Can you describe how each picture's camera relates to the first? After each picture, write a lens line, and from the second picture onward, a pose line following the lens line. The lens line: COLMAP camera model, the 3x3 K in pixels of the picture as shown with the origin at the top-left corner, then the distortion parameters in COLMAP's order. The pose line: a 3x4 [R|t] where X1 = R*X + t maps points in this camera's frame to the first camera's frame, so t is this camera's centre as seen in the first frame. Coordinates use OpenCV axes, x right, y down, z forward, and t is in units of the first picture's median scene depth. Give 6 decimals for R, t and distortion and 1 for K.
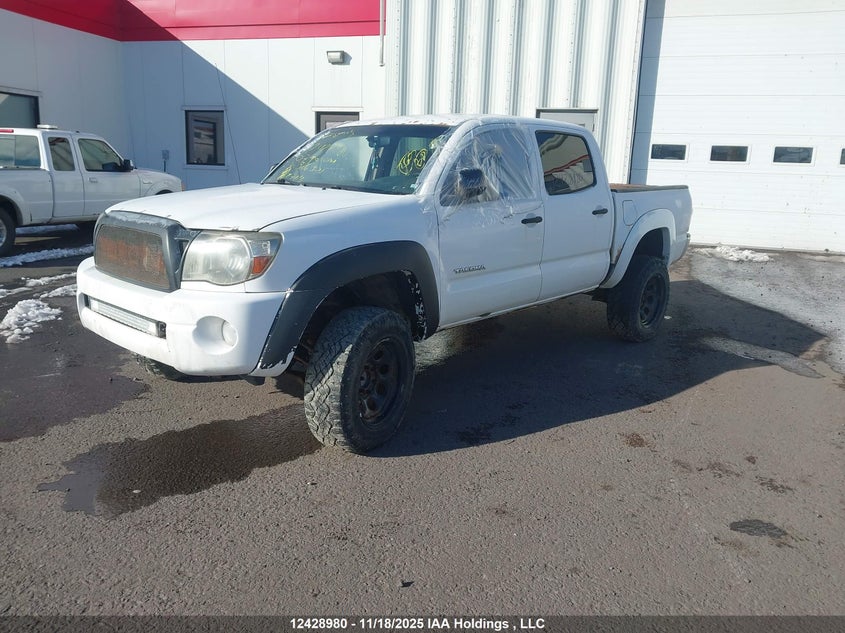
lens RADIAL K [[669.1, 0, 416.6], [0, 669.1, 320.4], [0, 0, 1]] dist [0.009417, -0.009017]
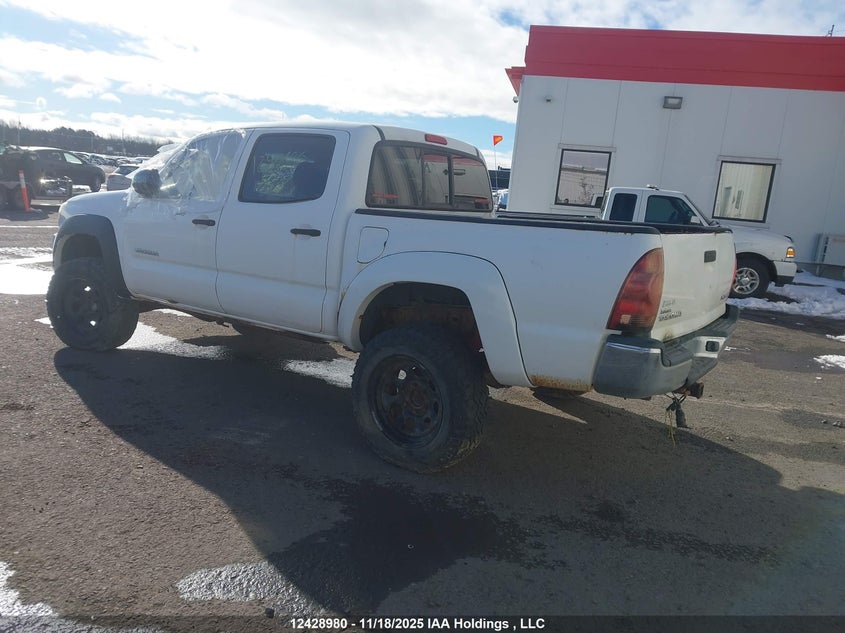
lens RADIAL K [[659.3, 0, 422.5], [0, 659.3, 316.5], [0, 0, 1]] dist [0.058404, -0.101638]
pose [[0.126719, 0.158938, -0.979123, 1.065787], [-0.292956, 0.949046, 0.116141, -0.201652], [0.947692, 0.272122, 0.166824, 1.051771]]
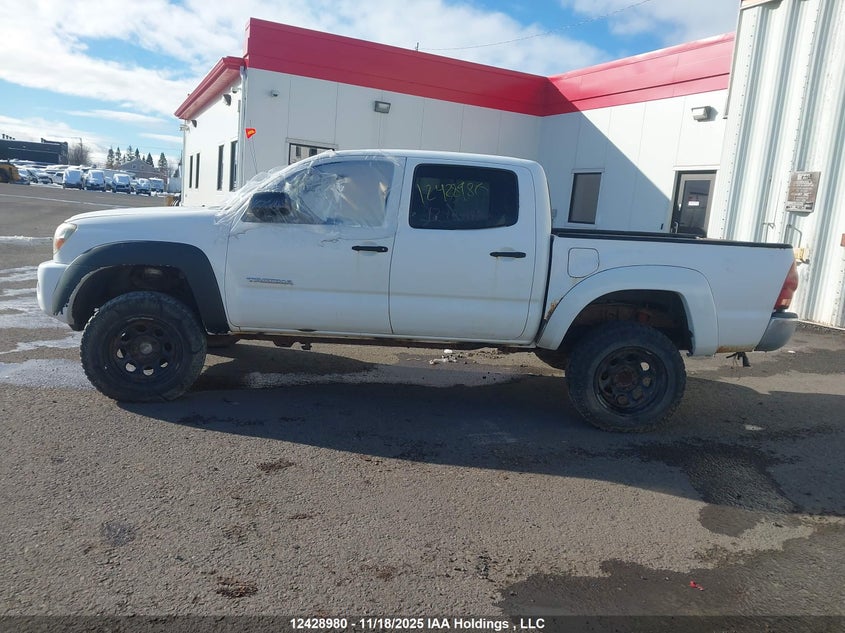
lens RADIAL K [[659.3, 0, 422.5], [0, 659.3, 316.5], [0, 0, 1]] dist [0.058404, -0.101638]
pose [[0.690949, 0.138014, -0.709607, 0.842906], [-0.213470, 0.976786, -0.017879, -0.044214], [0.690666, 0.163833, 0.704371, 0.333849]]
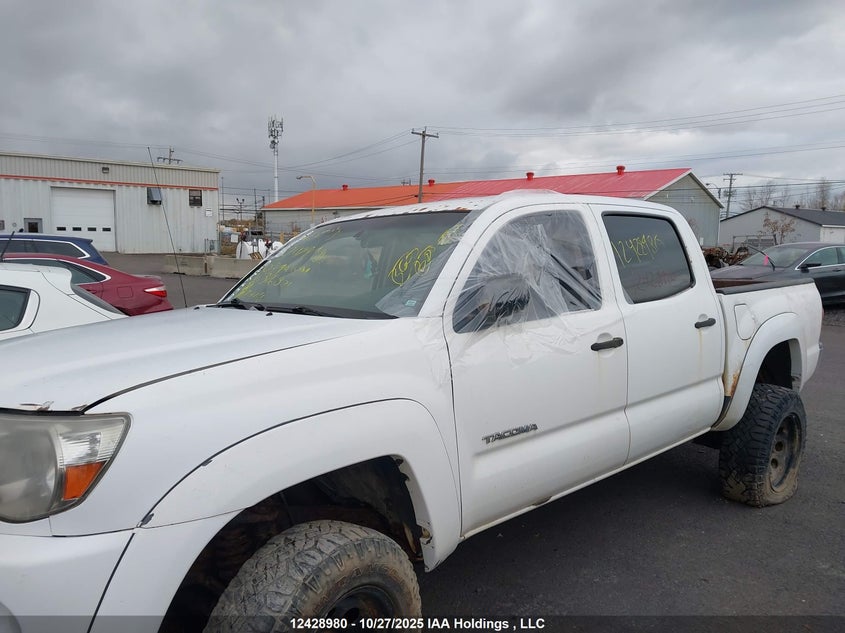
lens RADIAL K [[669.1, 0, 416.6], [0, 669.1, 320.4], [0, 0, 1]] dist [0.009417, -0.009017]
pose [[0.995154, -0.043264, -0.088301, 0.042784], [0.029333, 0.987733, -0.153369, -0.070785], [0.093854, 0.150036, 0.984216, 0.307266]]
